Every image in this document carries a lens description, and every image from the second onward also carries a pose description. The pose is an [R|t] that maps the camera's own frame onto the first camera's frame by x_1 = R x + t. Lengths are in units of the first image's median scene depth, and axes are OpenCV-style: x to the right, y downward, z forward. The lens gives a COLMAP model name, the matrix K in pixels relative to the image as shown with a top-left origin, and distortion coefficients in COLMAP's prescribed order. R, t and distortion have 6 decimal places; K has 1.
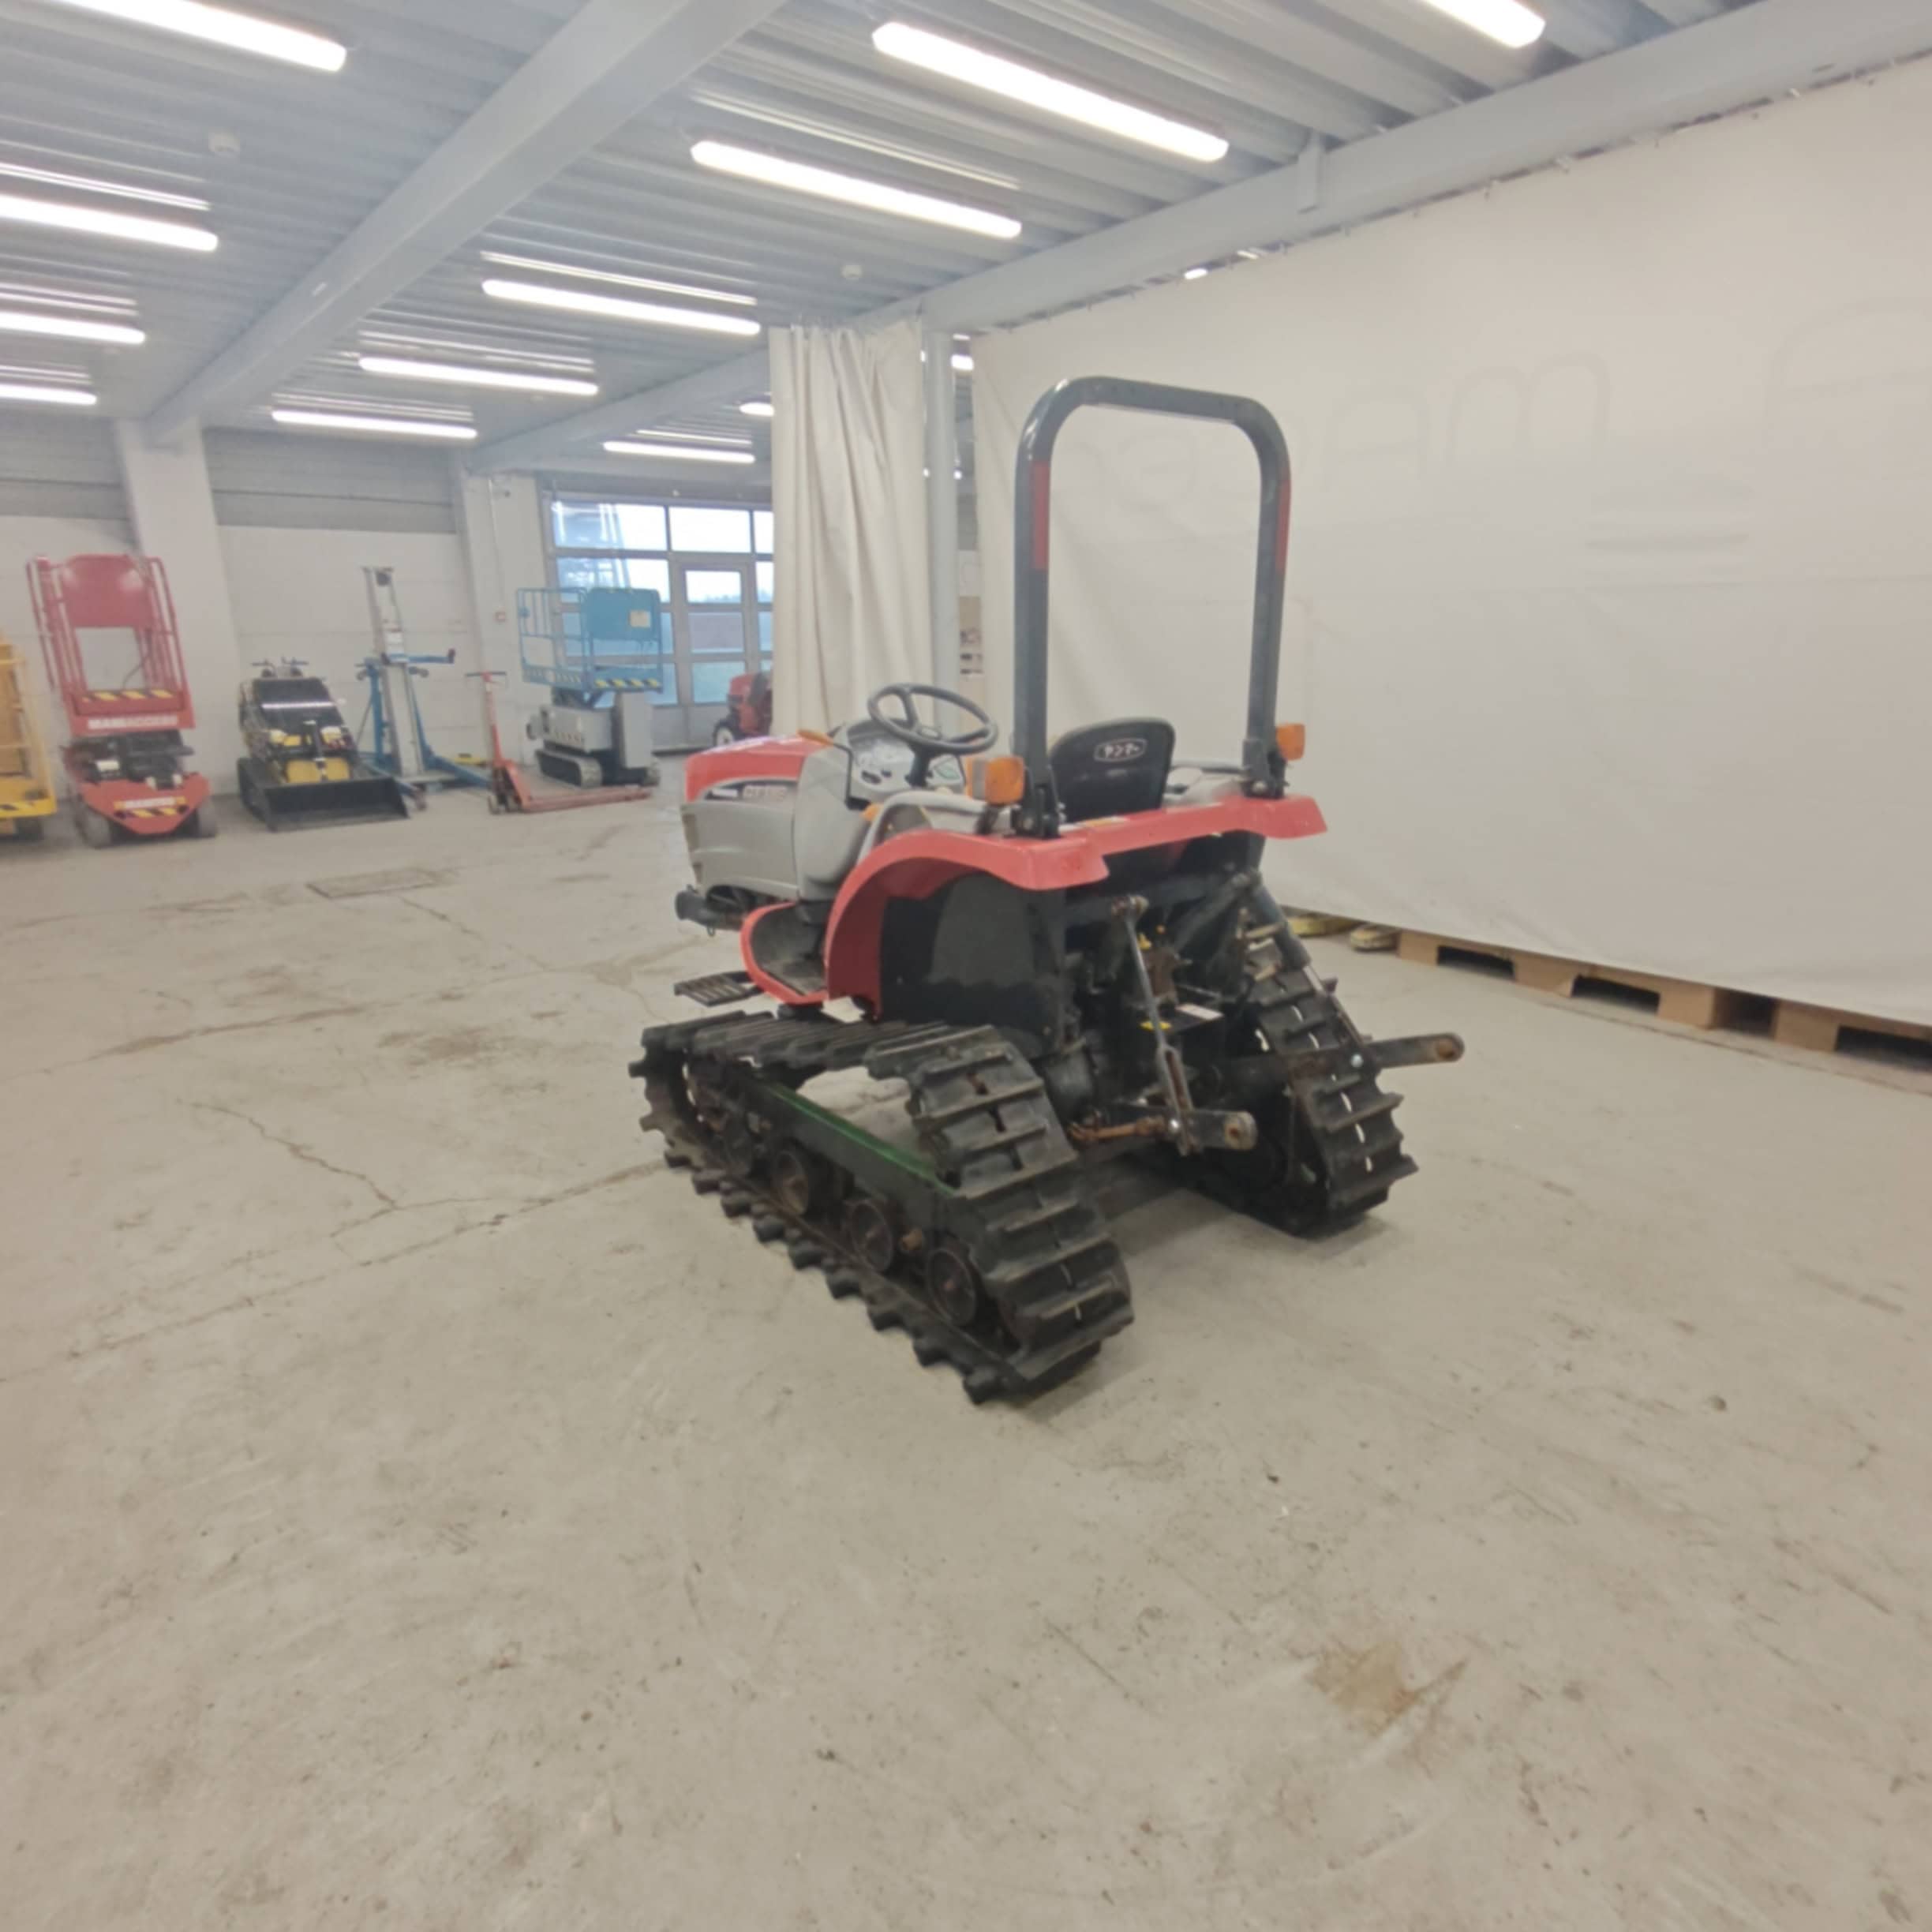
lens RADIAL K [[1212.2, 0, 983.6], [0, 1212.2, 963.2], [0, 0, 1]] dist [-0.005478, 0.005134]
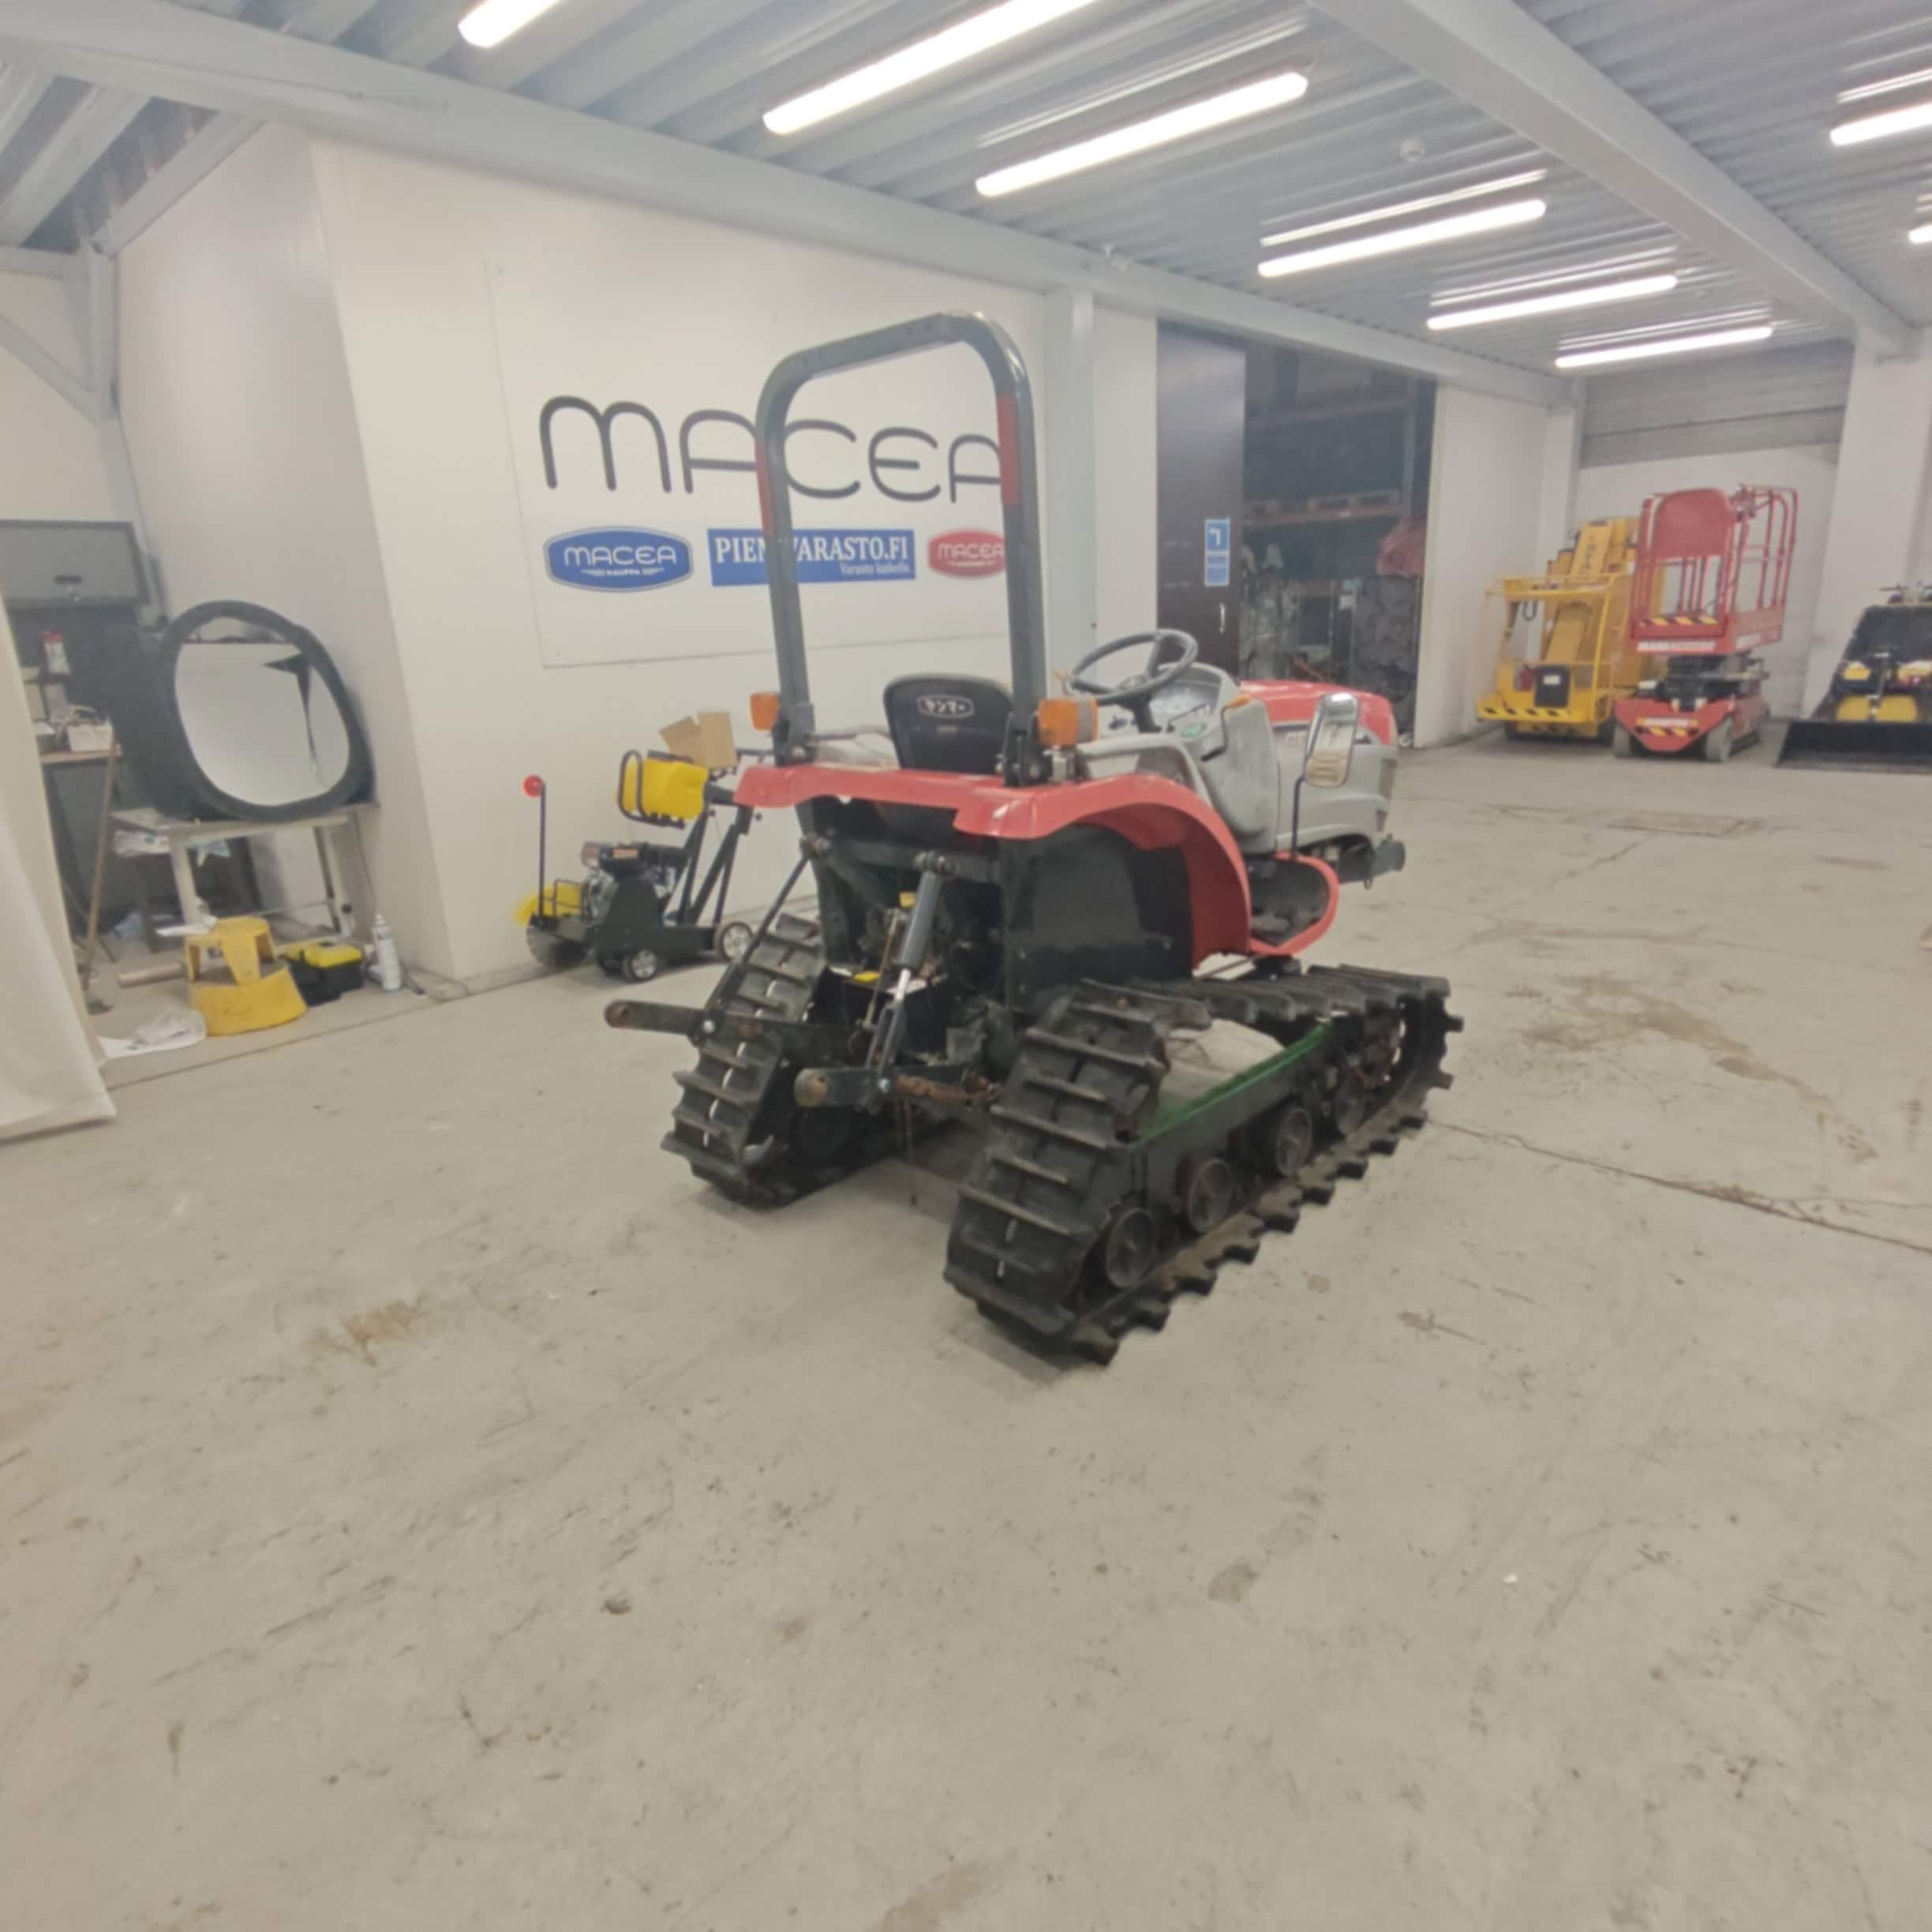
lens RADIAL K [[1212.2, 0, 983.6], [0, 1212.2, 963.2], [0, 0, 1]] dist [-0.005478, 0.005134]
pose [[0.121880, 0.292225, -0.948551, 0.642634], [-0.231545, 0.937679, 0.259124, -0.141027], [0.965159, 0.188051, 0.181948, 0.519627]]
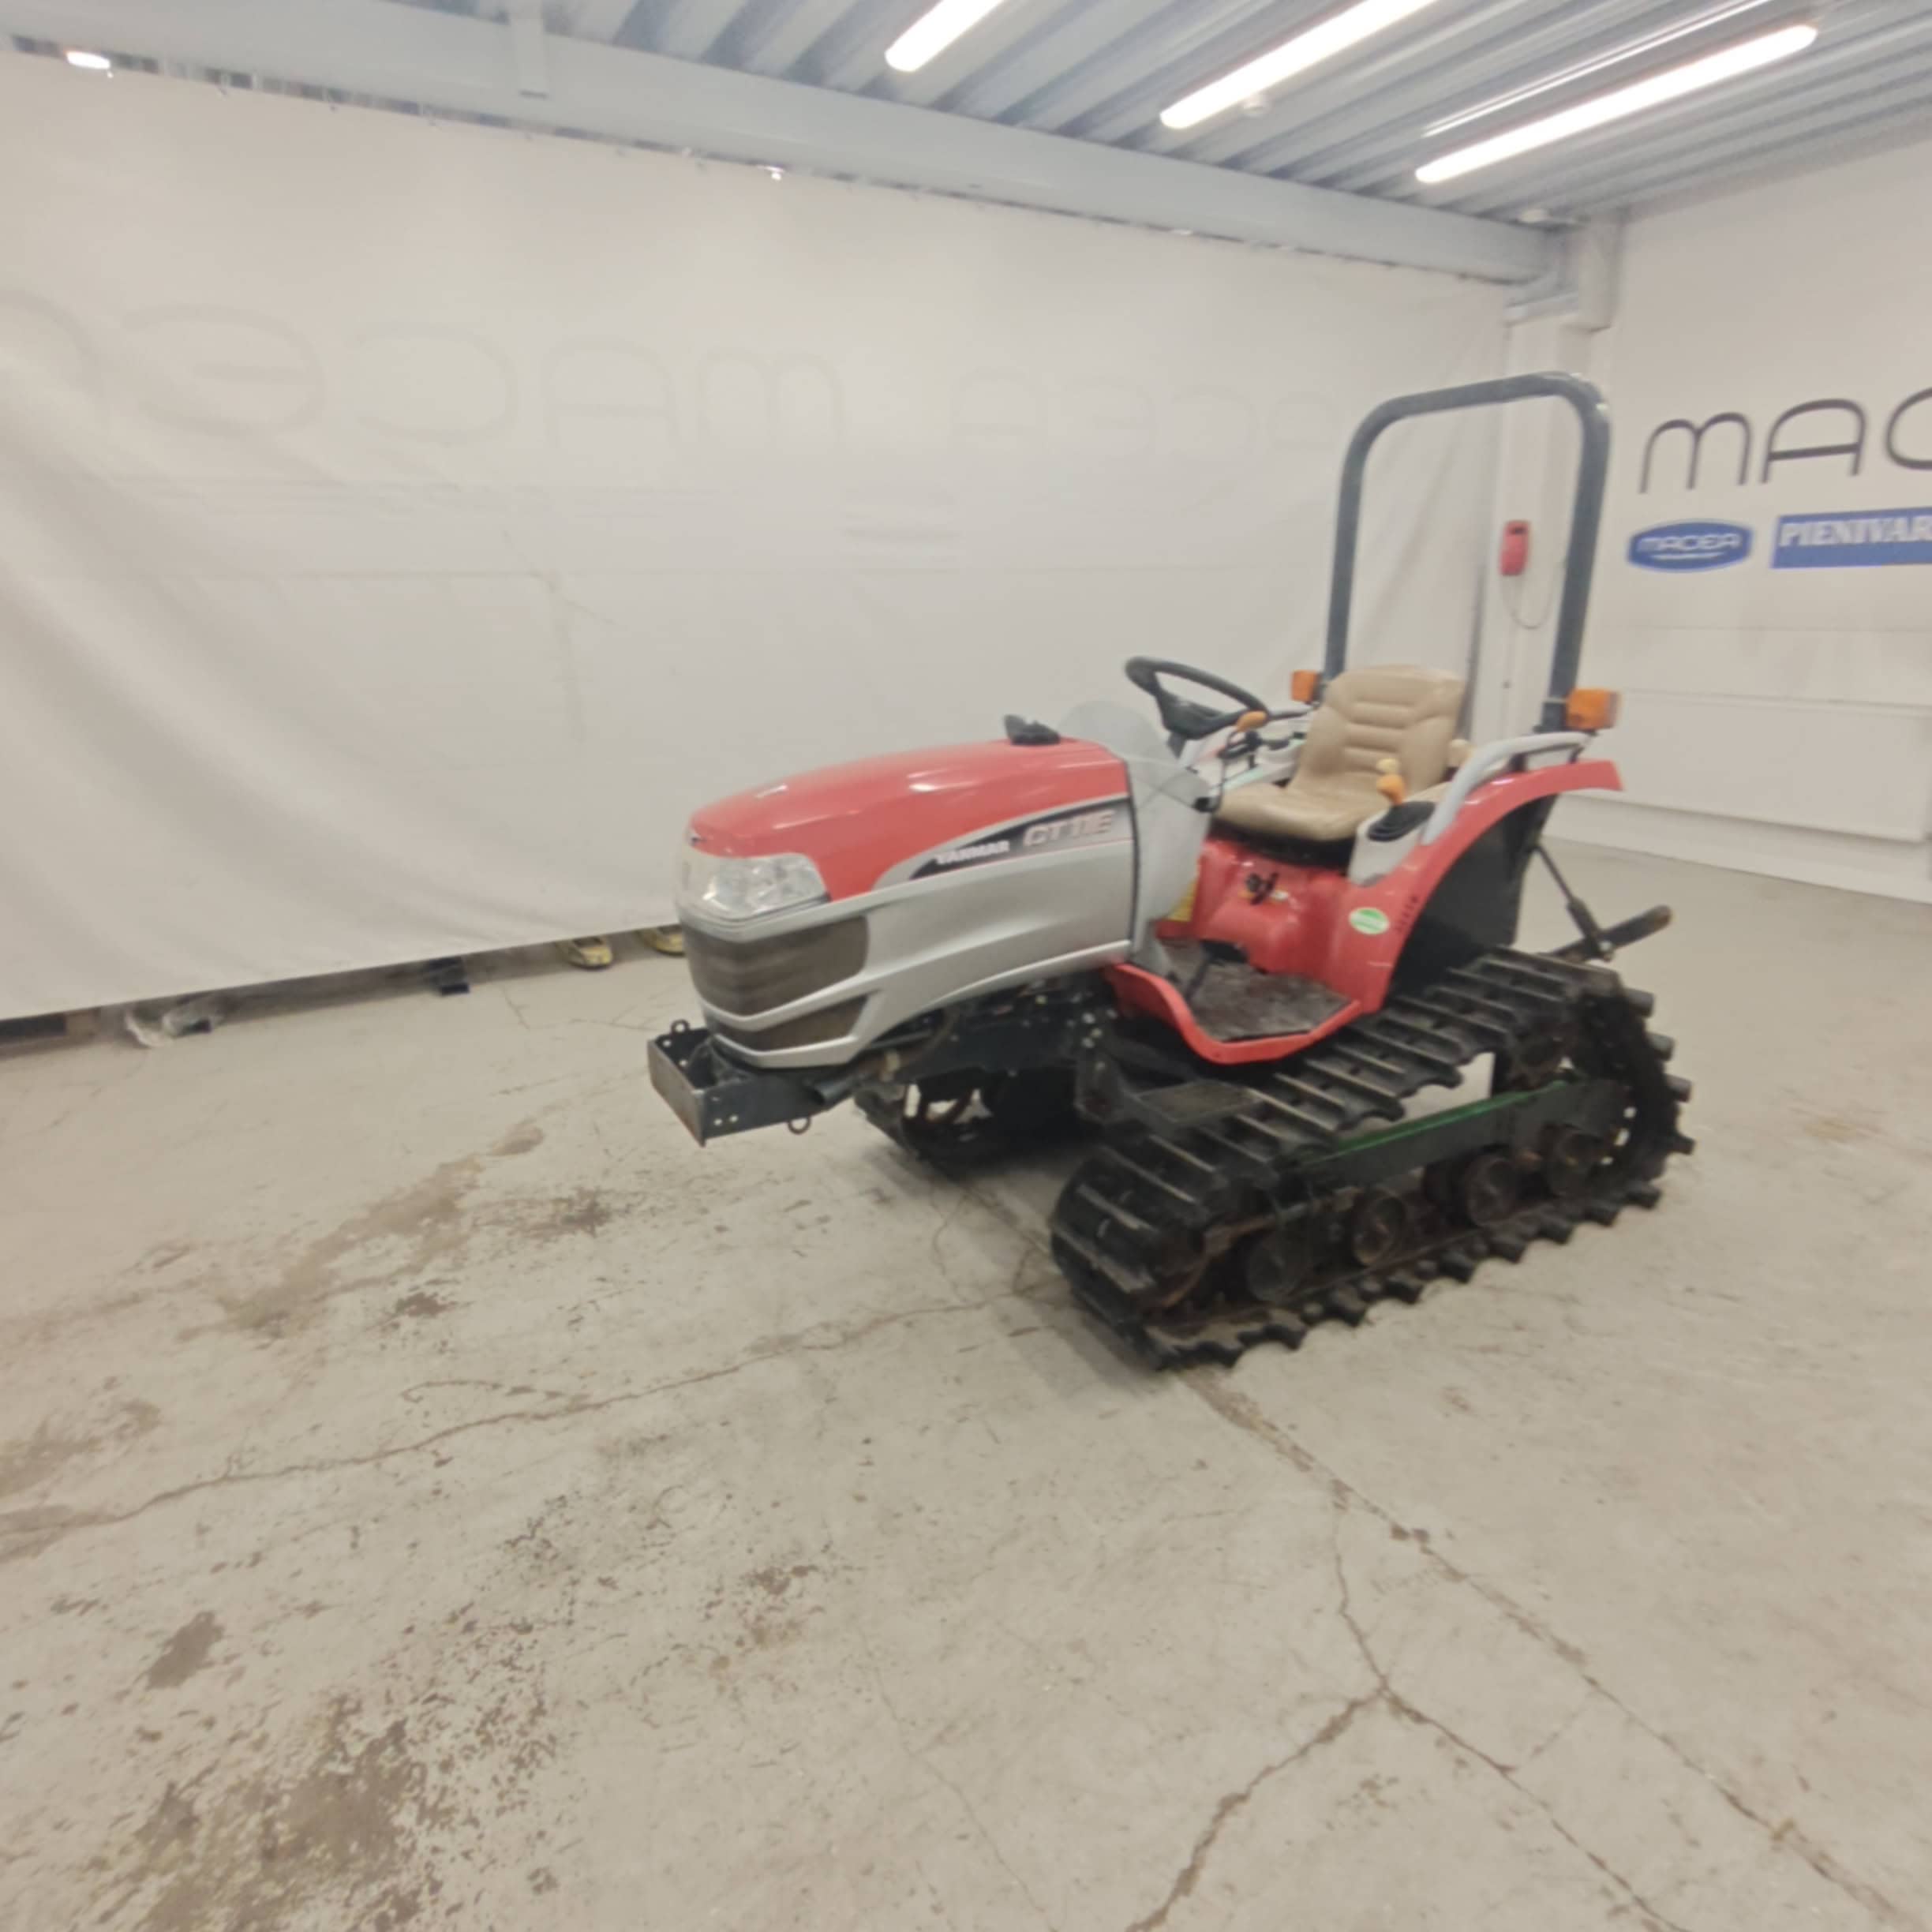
lens RADIAL K [[1212.2, 0, 983.6], [0, 1212.2, 963.2], [0, 0, 1]] dist [-0.005478, 0.005134]
pose [[0.175288, -0.274875, 0.945366, -0.642829], [0.278733, 0.934802, 0.220121, -0.175482], [-0.944236, 0.224920, 0.240477, 0.675038]]
